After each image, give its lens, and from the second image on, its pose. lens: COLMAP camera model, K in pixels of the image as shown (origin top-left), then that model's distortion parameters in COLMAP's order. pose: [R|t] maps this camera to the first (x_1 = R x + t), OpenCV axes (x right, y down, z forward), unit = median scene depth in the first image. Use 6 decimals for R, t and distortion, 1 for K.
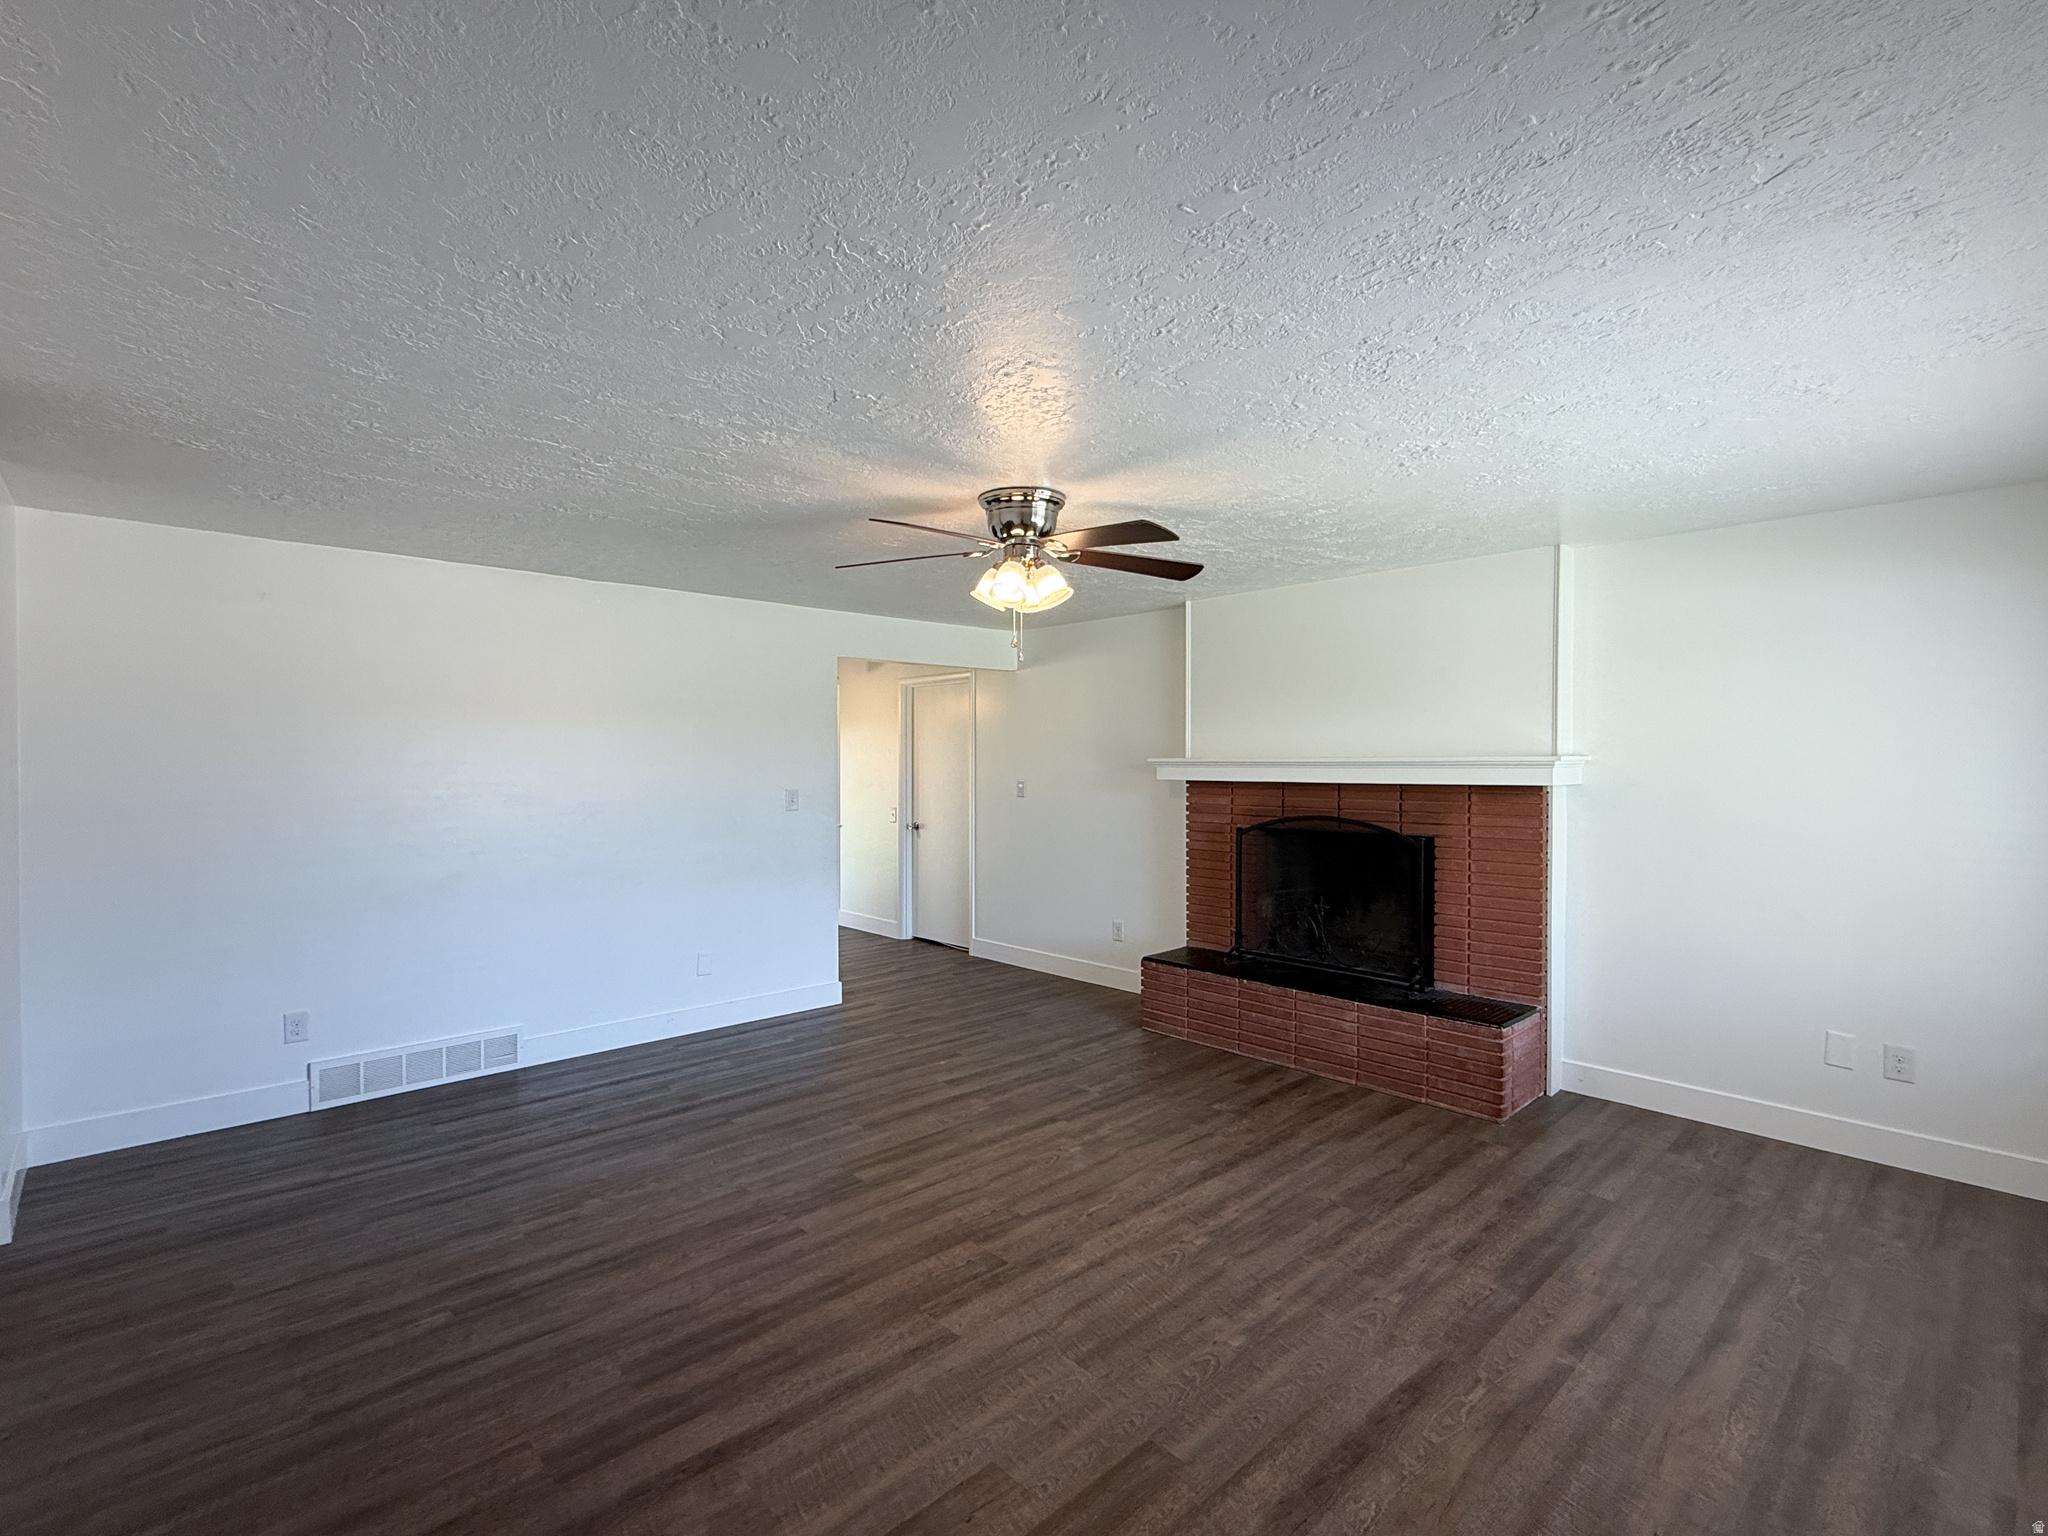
lens RADIAL K [[951.4, 0, 1026.5], [0, 951.4, 771.7], [0, 0, 1]] dist [0.001995, -0.000182]
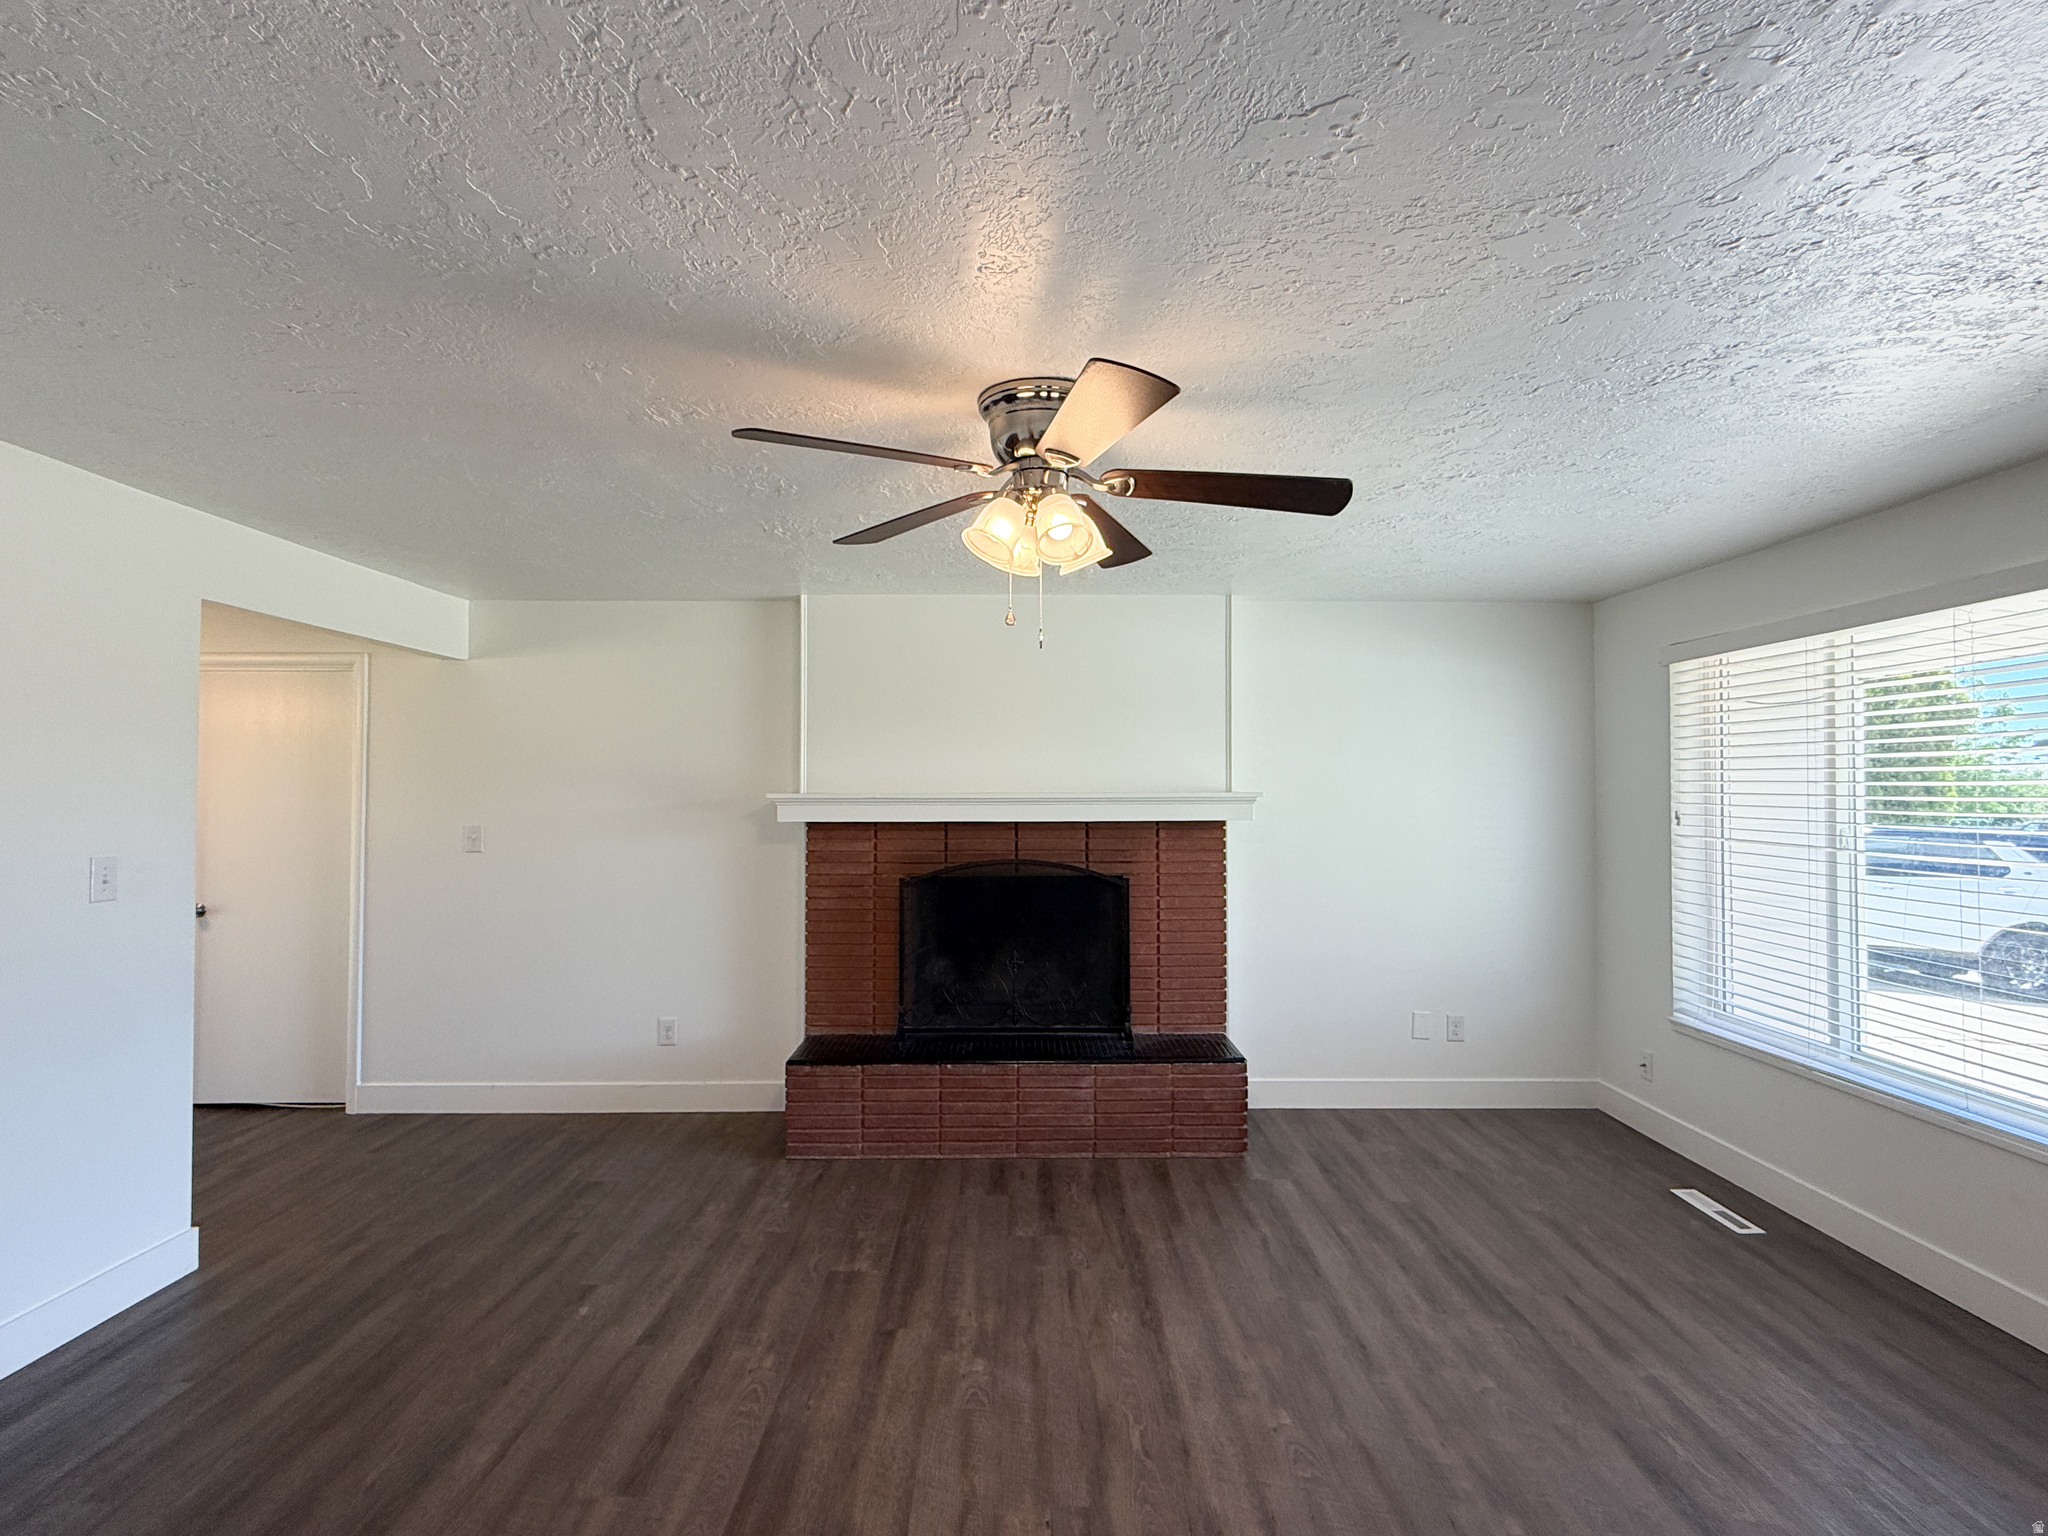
lens RADIAL K [[971.4, 0, 1024.0], [0, 971.4, 768.0], [0, 0, 1]] dist [-0.000367, 0.000505]
pose [[0.681364, 0.020285, 0.731664, -0.370929], [0.009298, 0.999295, -0.036364, -0.006102], [-0.731886, 0.031581, 0.680695, 0.403635]]
